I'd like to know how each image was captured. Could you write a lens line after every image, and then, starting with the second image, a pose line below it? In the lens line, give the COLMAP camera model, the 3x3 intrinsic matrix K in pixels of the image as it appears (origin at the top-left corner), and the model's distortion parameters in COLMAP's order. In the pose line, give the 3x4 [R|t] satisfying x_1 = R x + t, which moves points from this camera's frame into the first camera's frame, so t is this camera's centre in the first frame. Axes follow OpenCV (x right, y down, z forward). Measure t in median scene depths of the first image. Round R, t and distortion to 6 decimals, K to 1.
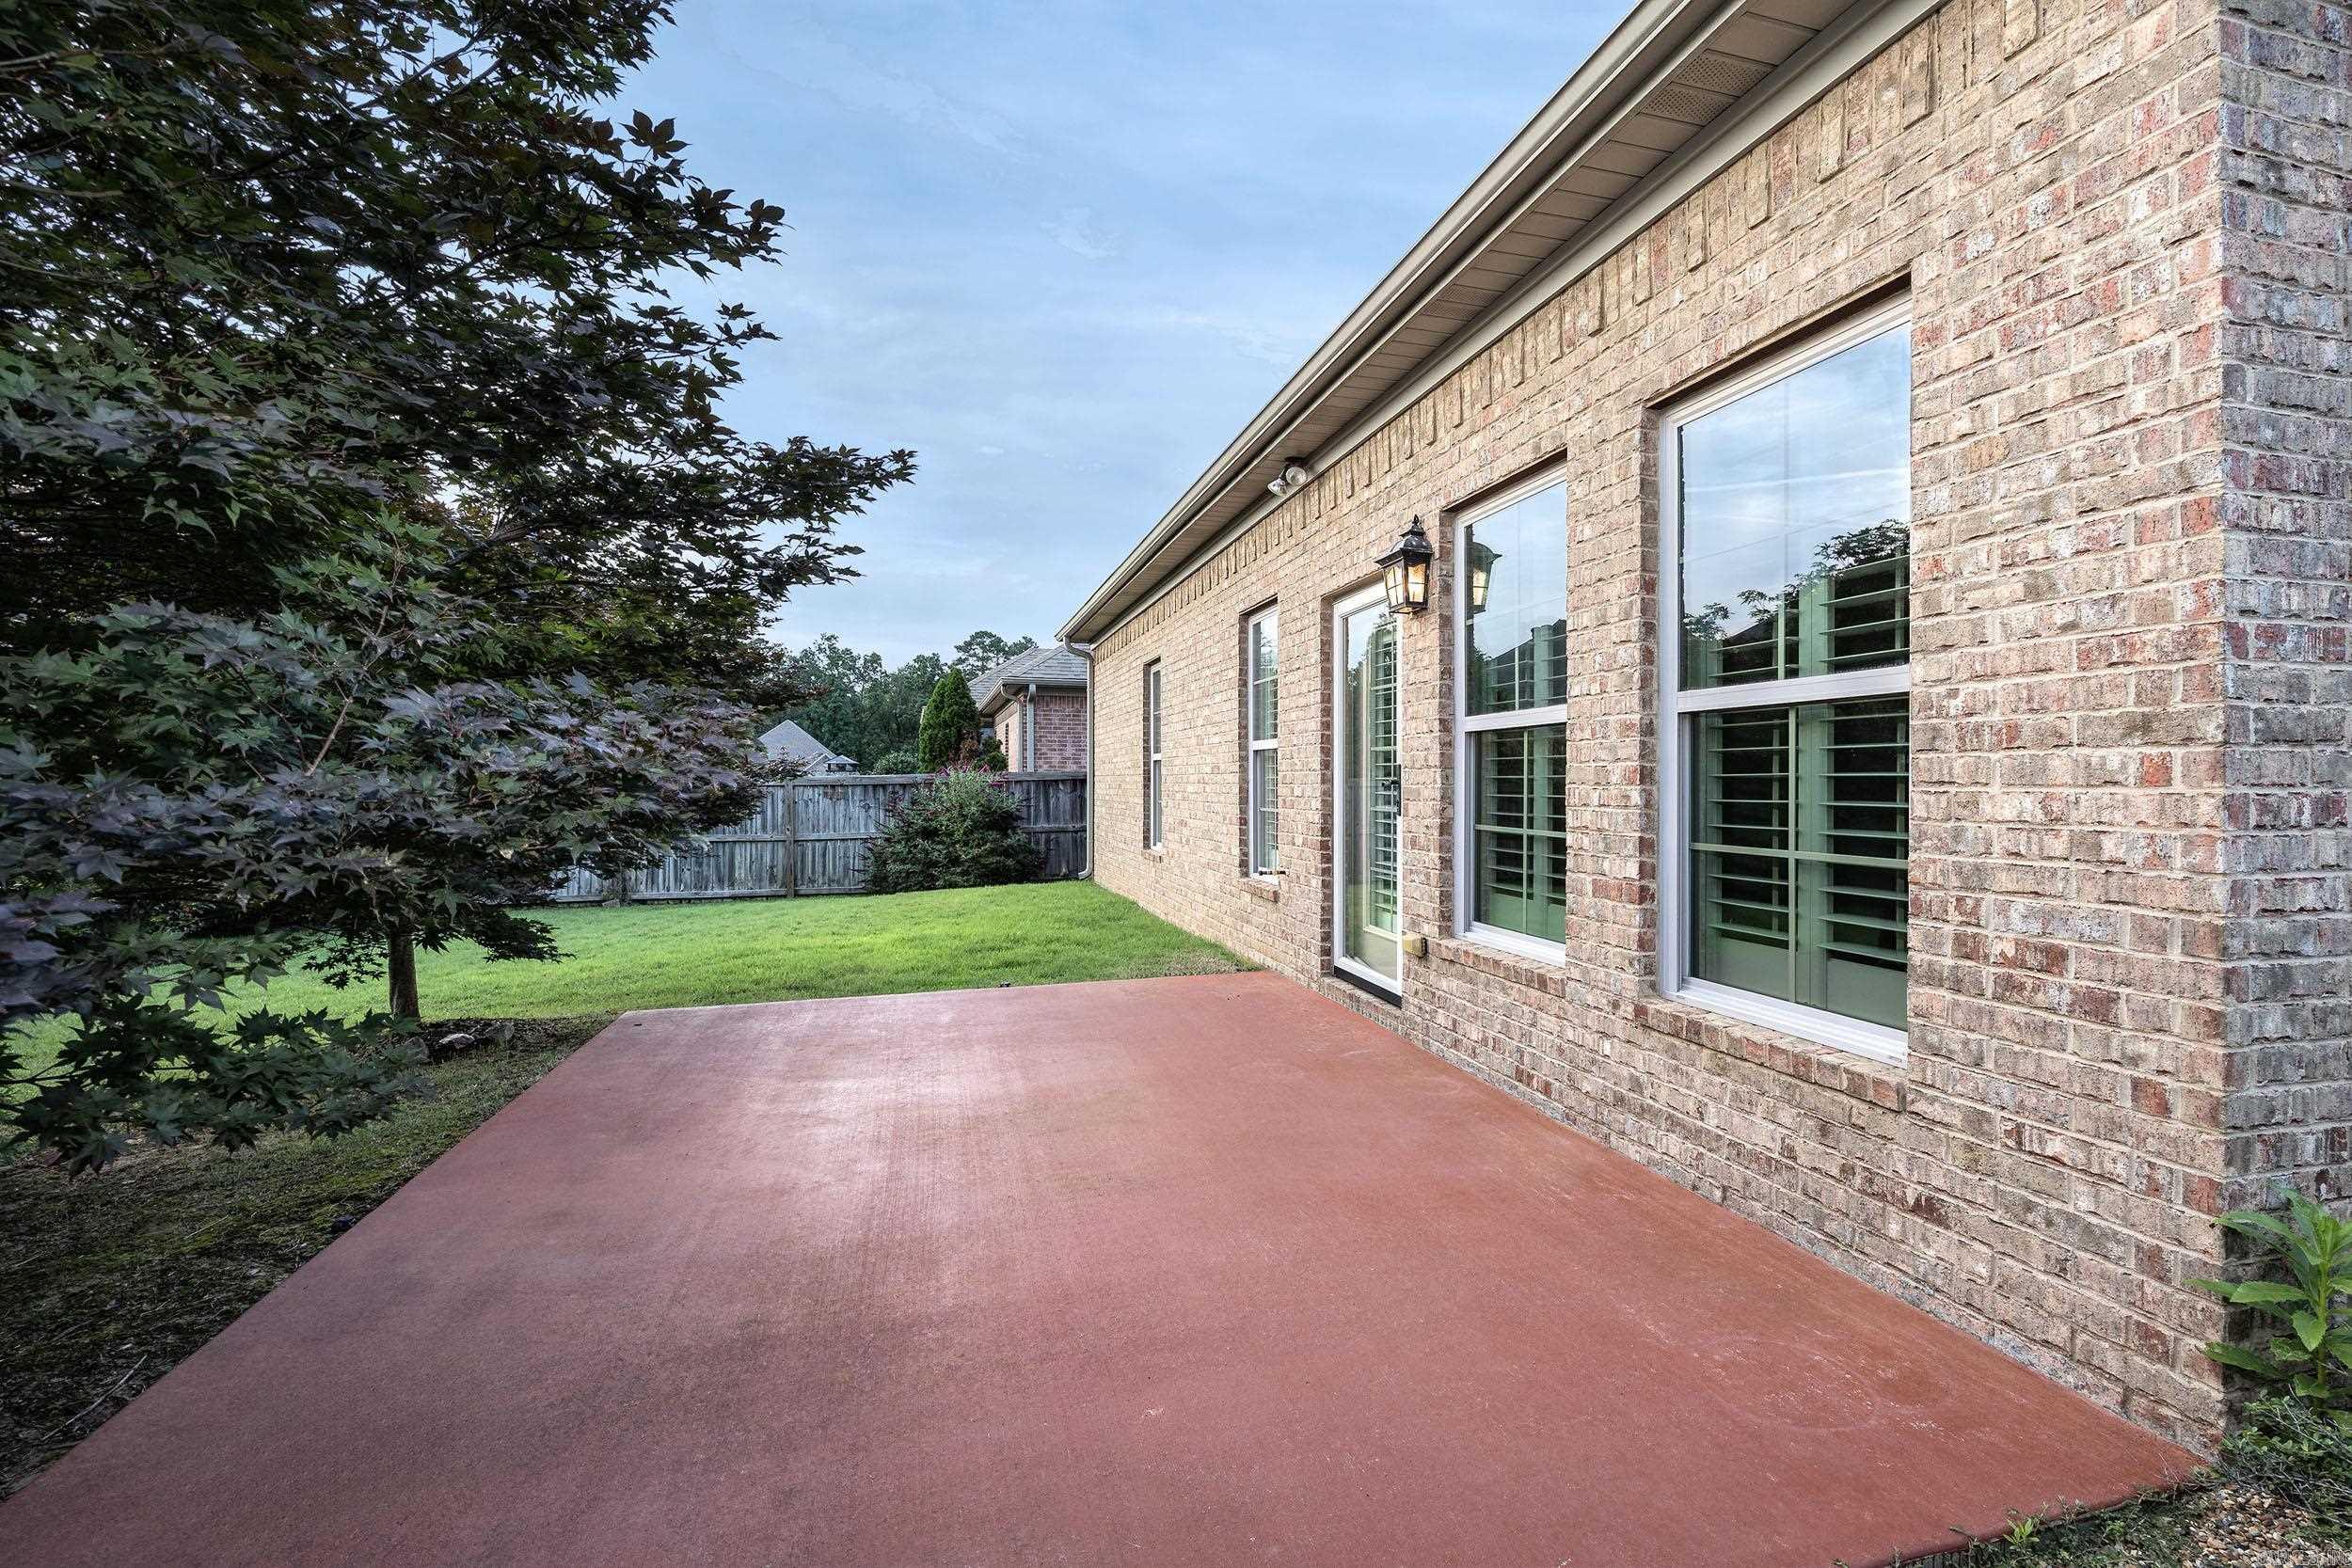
lens RADIAL K [[982.6, 0, 1176.0], [0, 982.6, 784.0], [0, 0, 1]] dist [0.001133, 0.000101]
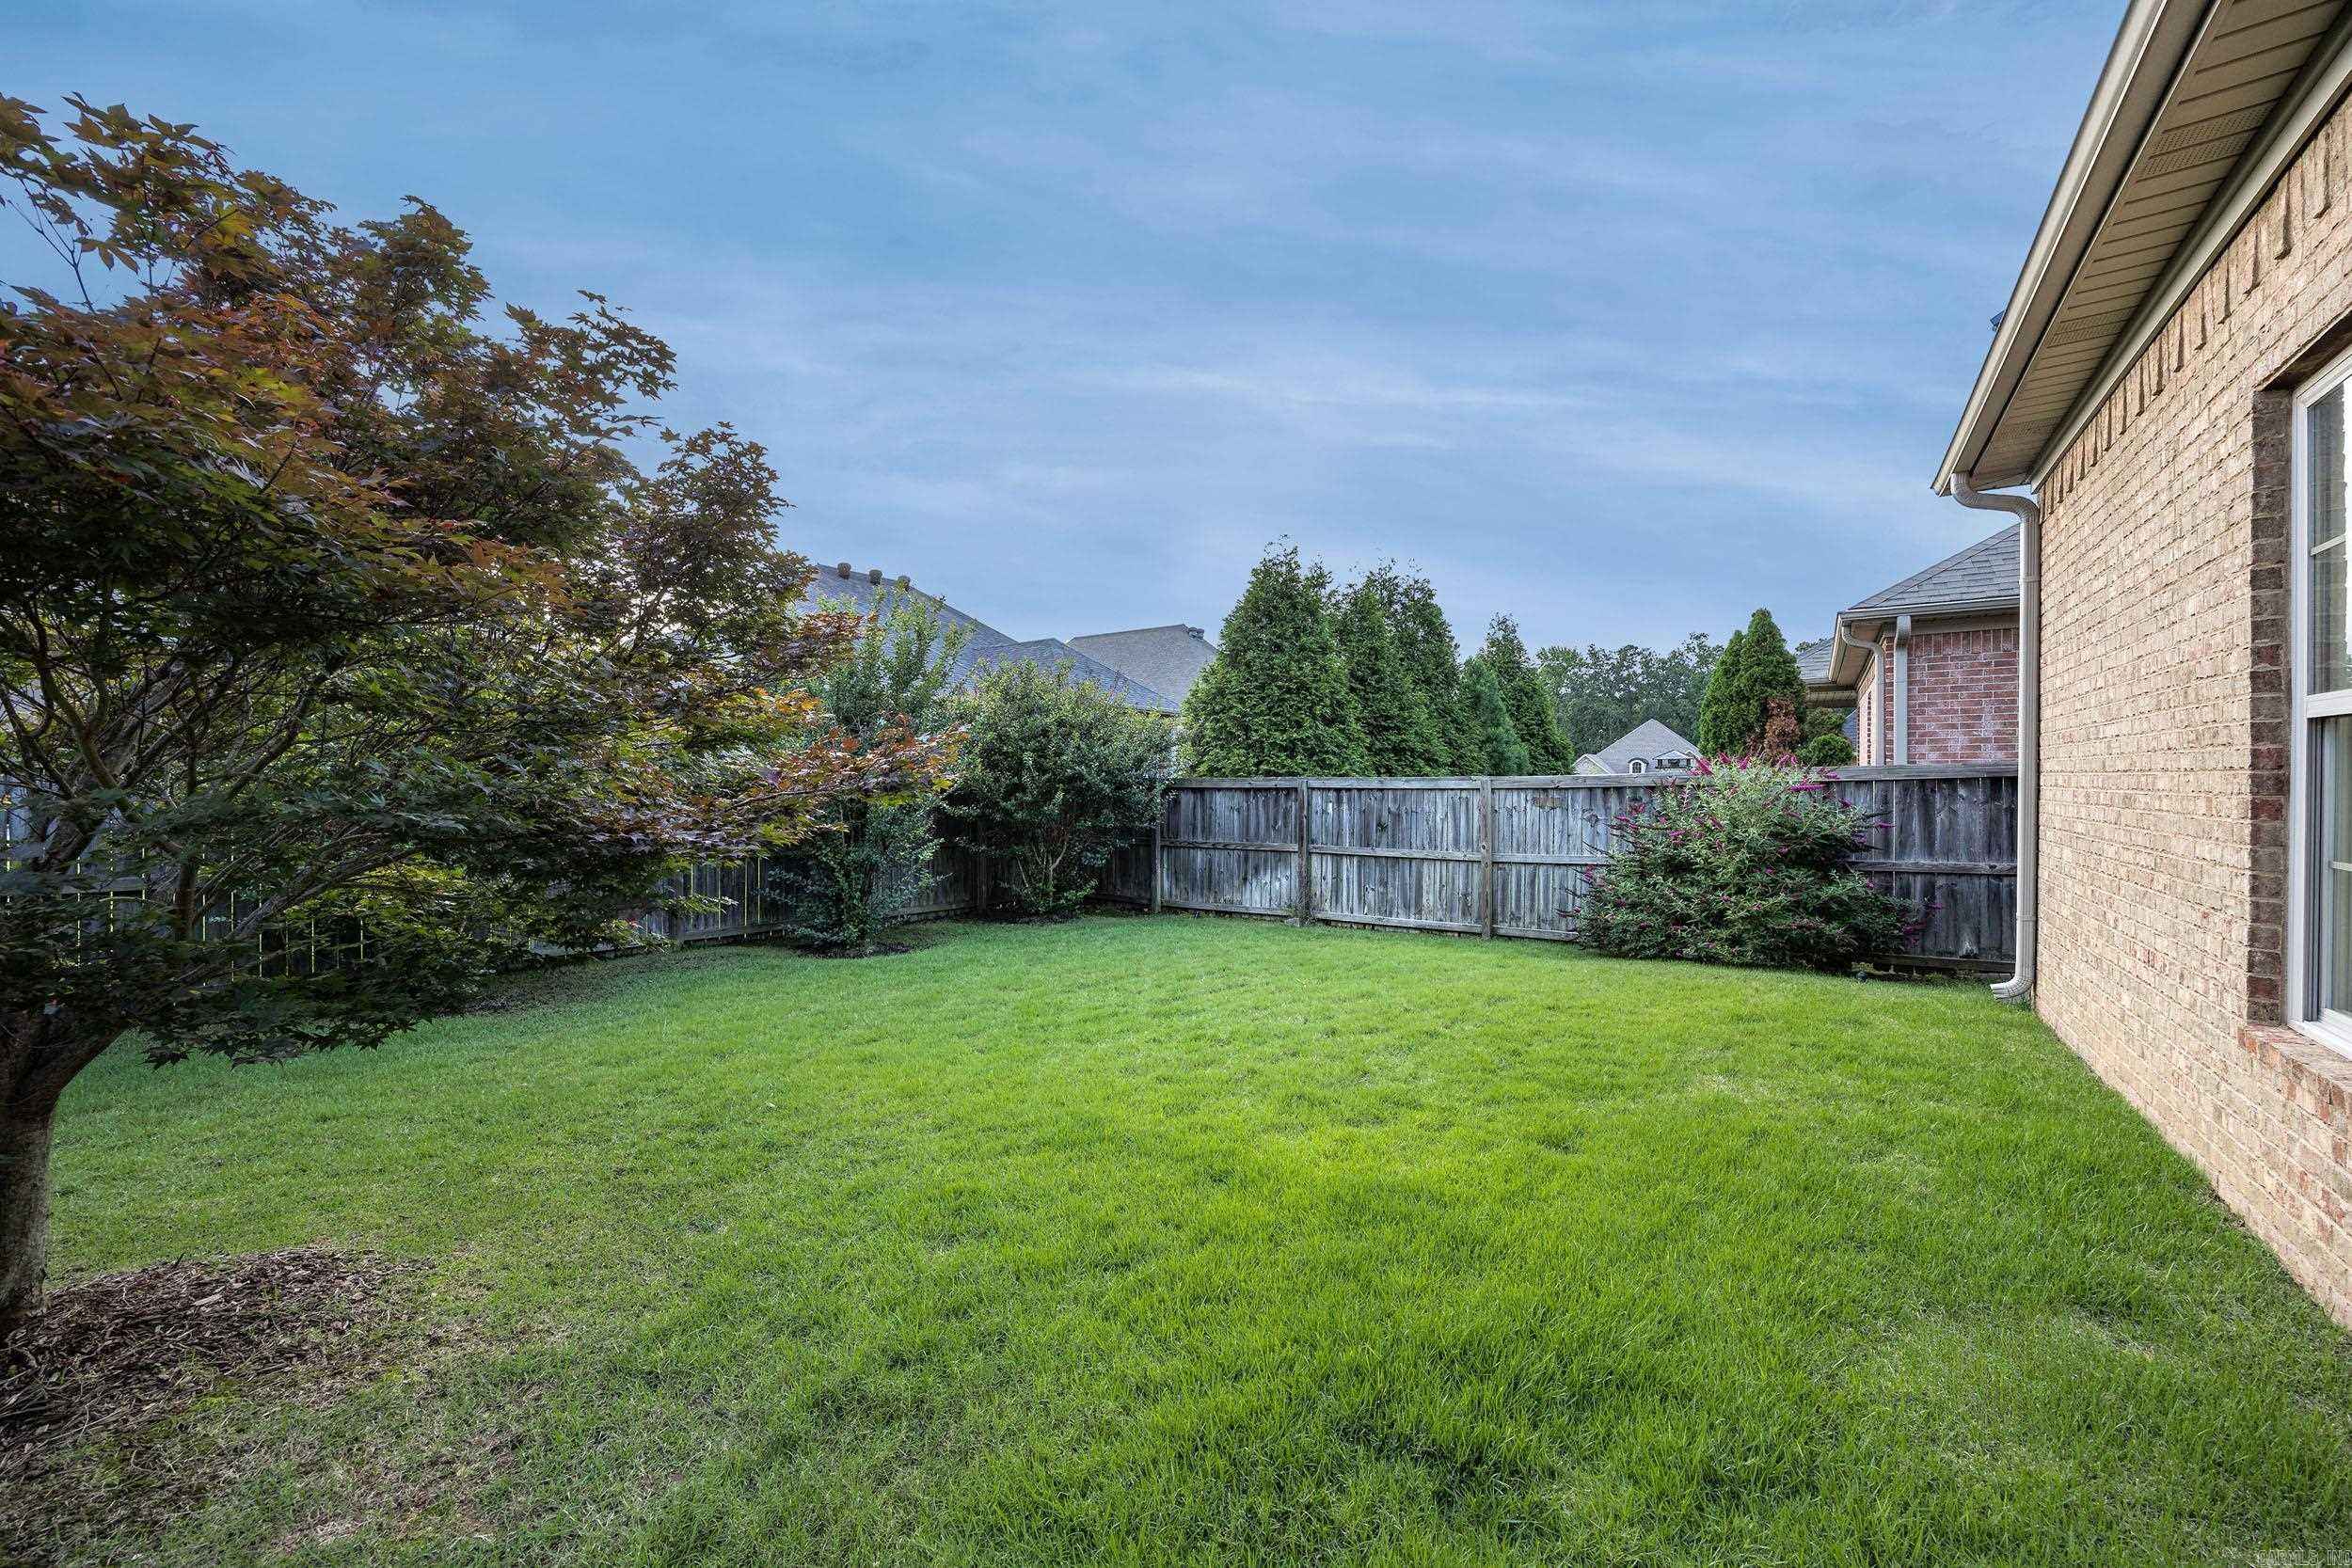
lens RADIAL K [[905.0, 0, 1176.0], [0, 905.0, 784.0], [0, 0, 1]] dist [0.000924, 0.000001]
pose [[0.654196, -0.000500, -0.756325, -0.089718], [0.003290, 0.999992, 0.002185, -0.015449], [0.756318, -0.003918, 0.654192, 1.356793]]
